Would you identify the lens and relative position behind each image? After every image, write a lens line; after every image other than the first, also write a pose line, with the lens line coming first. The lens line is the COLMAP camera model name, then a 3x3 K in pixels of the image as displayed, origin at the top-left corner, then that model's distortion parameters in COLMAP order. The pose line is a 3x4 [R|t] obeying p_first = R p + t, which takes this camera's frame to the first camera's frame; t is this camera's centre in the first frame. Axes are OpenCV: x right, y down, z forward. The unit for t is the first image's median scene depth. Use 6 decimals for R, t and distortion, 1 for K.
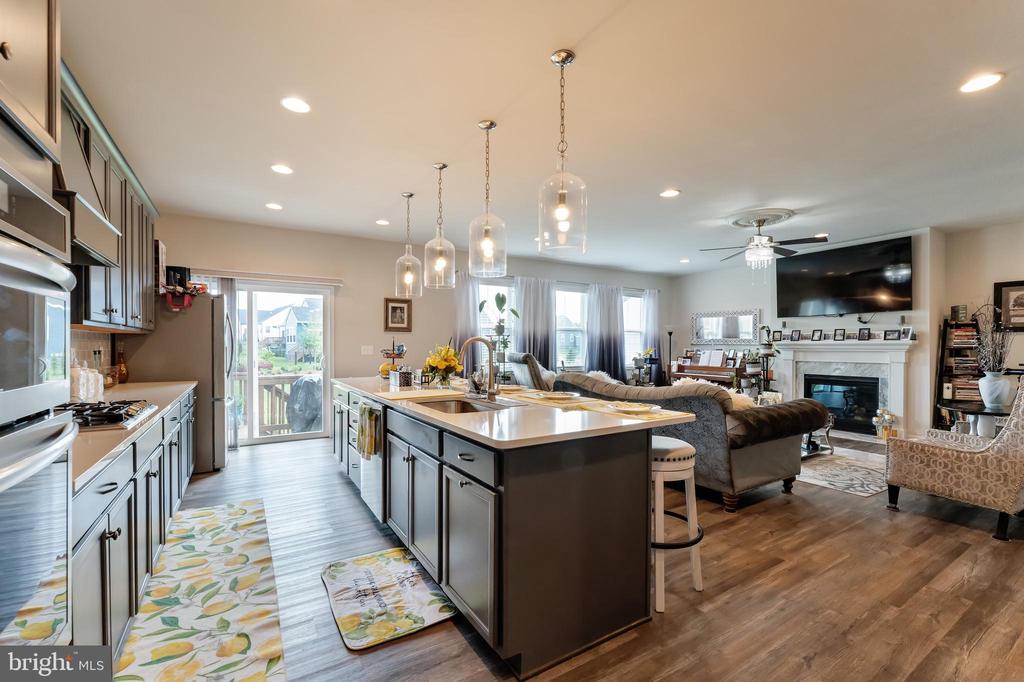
lens RADIAL K [[433.7, 0, 512.0], [0, 433.7, 341.0], [0, 0, 1]] dist [0.000895, 0.000171]
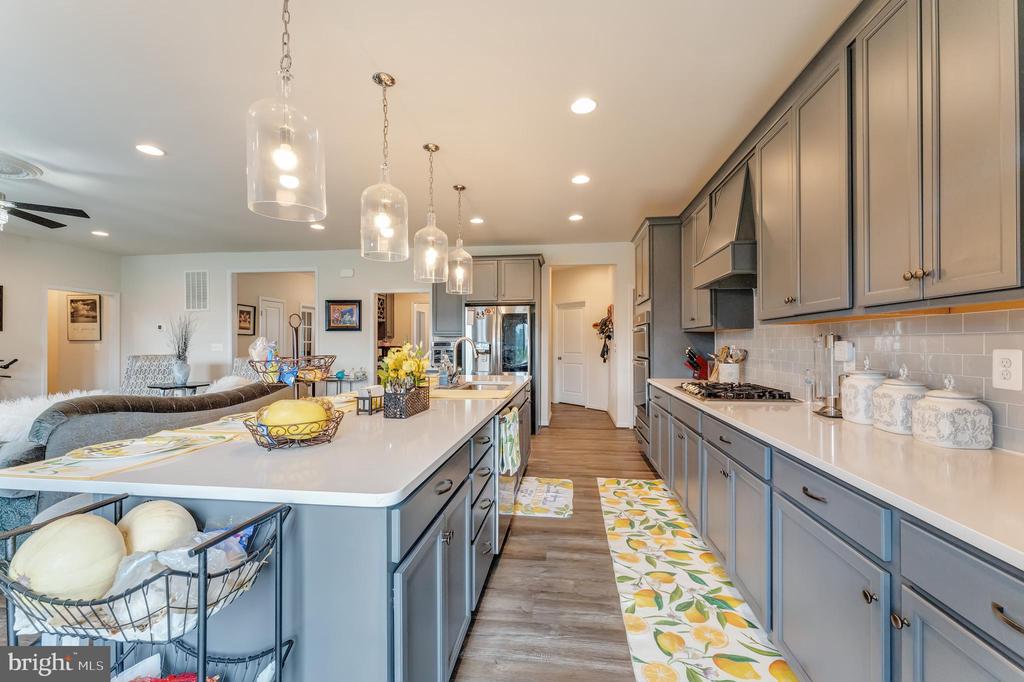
lens RADIAL K [[411.2, 0, 512.0], [0, 411.2, 341.0], [0, 0, 1]] dist [0.000383, 0.000089]
pose [[-0.765447, 0.005639, 0.643474, -1.133748], [-0.002175, 0.999933, -0.011349, 0.021107], [-0.643495, -0.010087, -0.765384, 2.129384]]
